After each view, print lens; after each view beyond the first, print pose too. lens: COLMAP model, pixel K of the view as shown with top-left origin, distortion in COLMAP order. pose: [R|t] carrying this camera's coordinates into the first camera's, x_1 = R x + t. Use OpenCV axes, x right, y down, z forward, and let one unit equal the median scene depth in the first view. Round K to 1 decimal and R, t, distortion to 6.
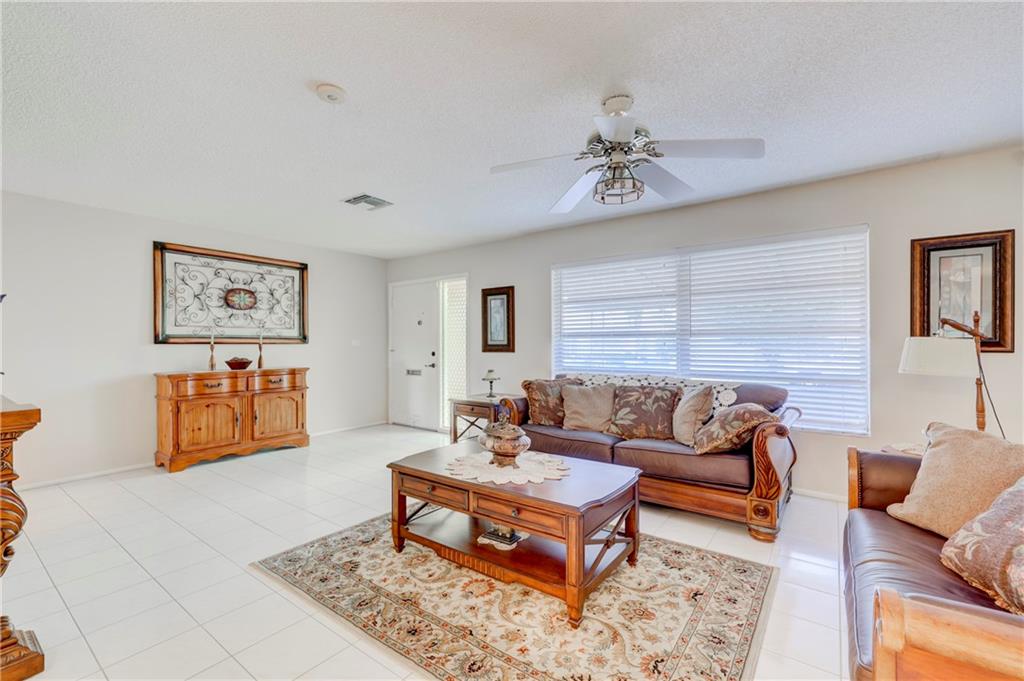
lens RADIAL K [[435.6, 0, 511.1], [0, 435.6, 343.3], [0, 0, 1]] dist [0.000628, -0.000208]
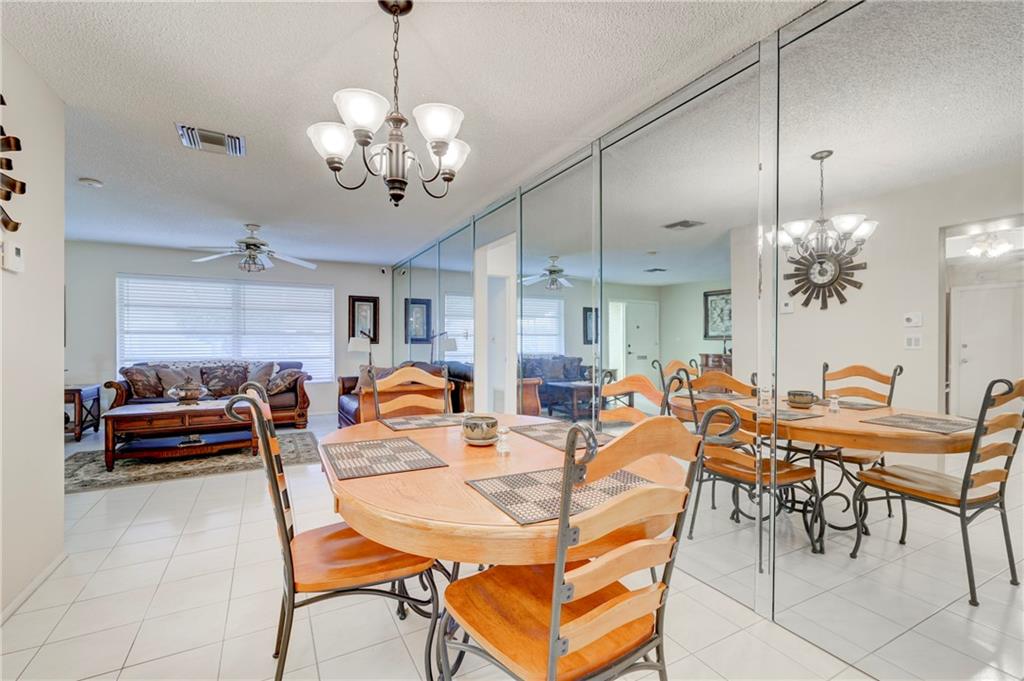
lens RADIAL K [[448.1, 0, 509.5], [0, 448.1, 342.0], [0, 0, 1]] dist [-0.004353, -0.000688]
pose [[0.418716, -0.000939, 0.908117, -0.812057], [-0.004415, 0.999986, 0.003070, 0.000186], [-0.908107, -0.005294, 0.418706, -0.708870]]
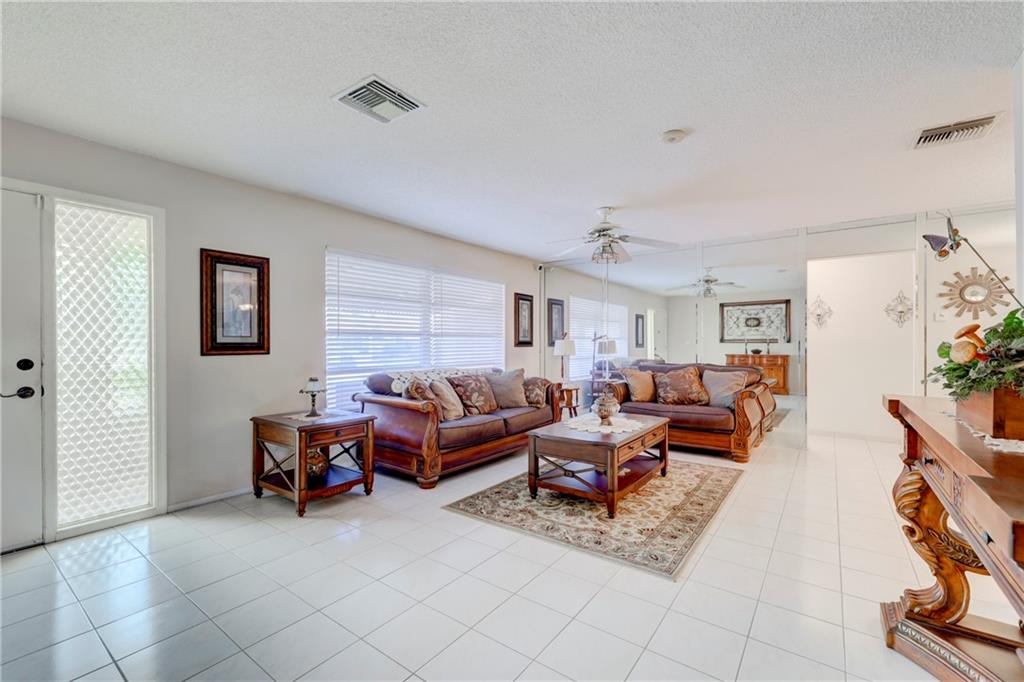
lens RADIAL K [[440.4, 0, 506.2], [0, 440.4, 345.8], [0, 0, 1]] dist [0.002184, 0.000063]
pose [[-0.001301, -0.008040, 0.999967, -1.060508], [-0.007729, 0.999938, 0.008029, -0.001114], [-0.999969, -0.007719, -0.001363, 0.940670]]
